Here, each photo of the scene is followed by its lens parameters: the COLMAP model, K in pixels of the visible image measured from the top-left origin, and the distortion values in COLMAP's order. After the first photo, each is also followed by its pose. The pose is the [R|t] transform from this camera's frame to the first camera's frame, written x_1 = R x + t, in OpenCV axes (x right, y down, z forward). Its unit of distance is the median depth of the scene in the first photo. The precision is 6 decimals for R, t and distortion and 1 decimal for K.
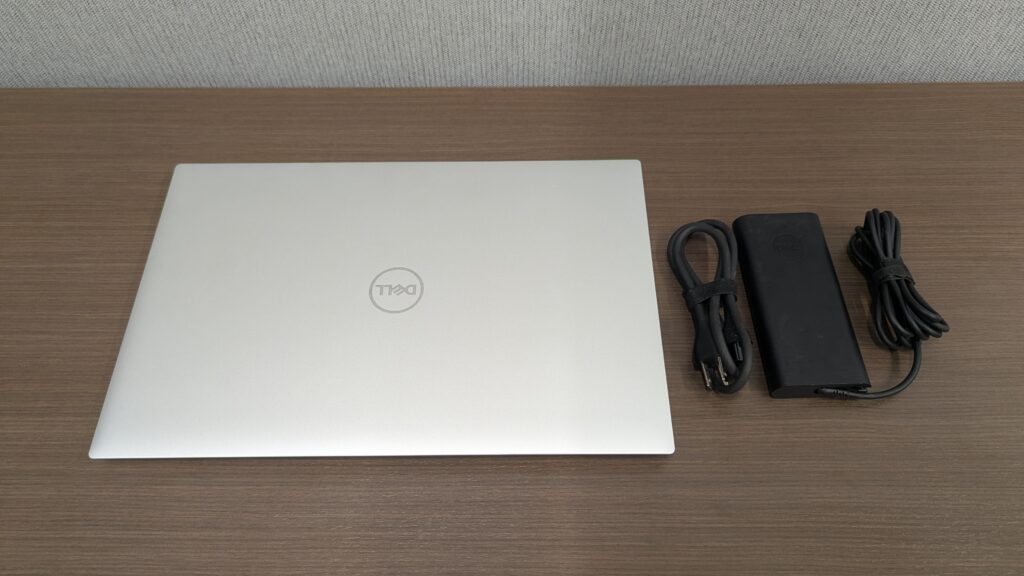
lens RADIAL K [[764.9, 0, 524.6], [0, 764.9, 289.8], [0, 0, 1]] dist [0.010053, -0.025130]
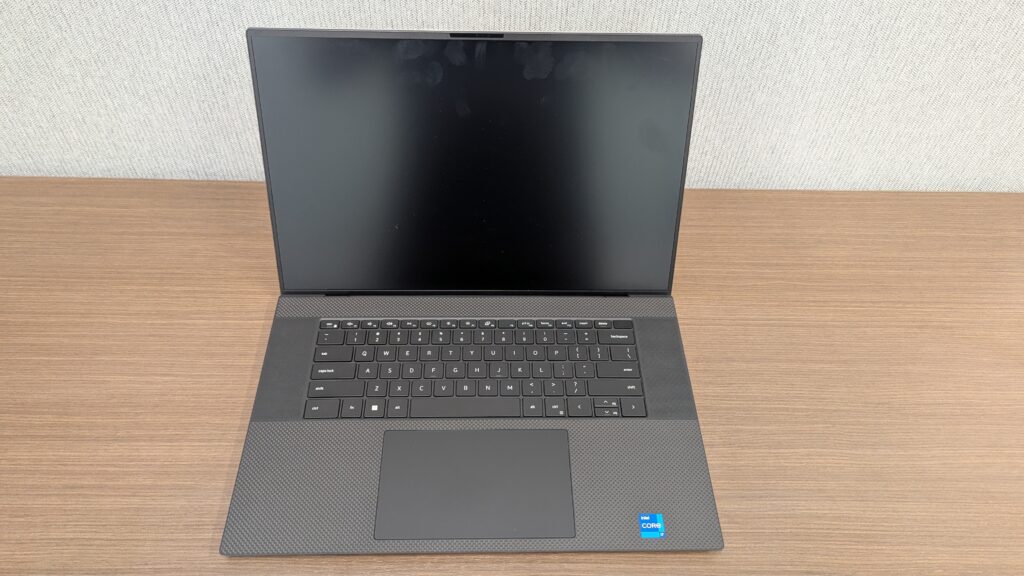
lens RADIAL K [[764.9, 0, 521.8], [0, 764.9, 270.6], [0, 0, 1]] dist [0.010053, -0.025130]
pose [[0.999134, 0.017010, 0.037960, -0.111760], [-0.010948, 0.987927, -0.154532, 0.069016], [-0.040130, 0.153983, 0.987258, -0.227484]]
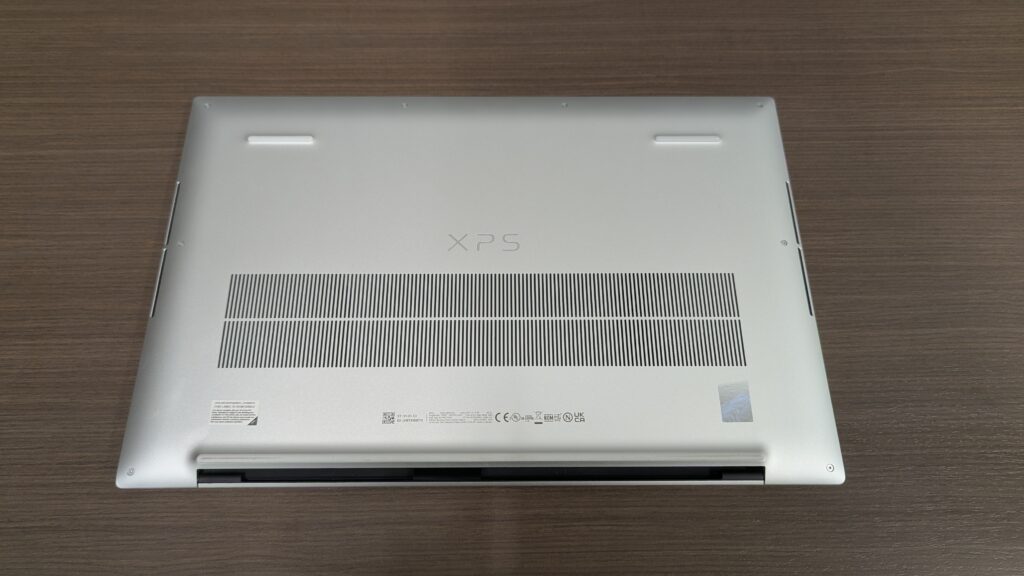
lens RADIAL K [[764.9, 0, 519.1], [0, 764.9, 292.1], [0, 0, 1]] dist [0.010053, -0.025130]
pose [[0.999571, -0.014414, 0.025507, -0.105843], [0.009887, 0.985493, 0.169425, -0.018175], [-0.027579, -0.169100, 0.985213, 0.150474]]
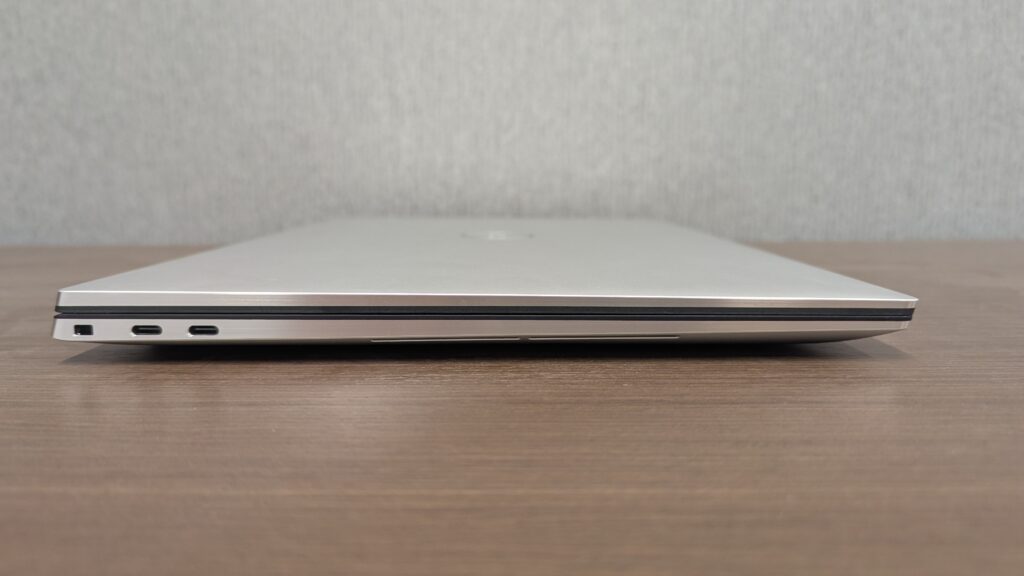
lens RADIAL K [[764.9, 0, 514.5], [0, 764.9, 283.9], [0, 0, 1]] dist [0.010053, -0.025130]
pose [[0.999900, 0.000600, -0.014117, -0.111644], [-0.011399, 0.624648, -0.780823, 0.513659], [0.008350, 0.780906, 0.624592, 0.576939]]
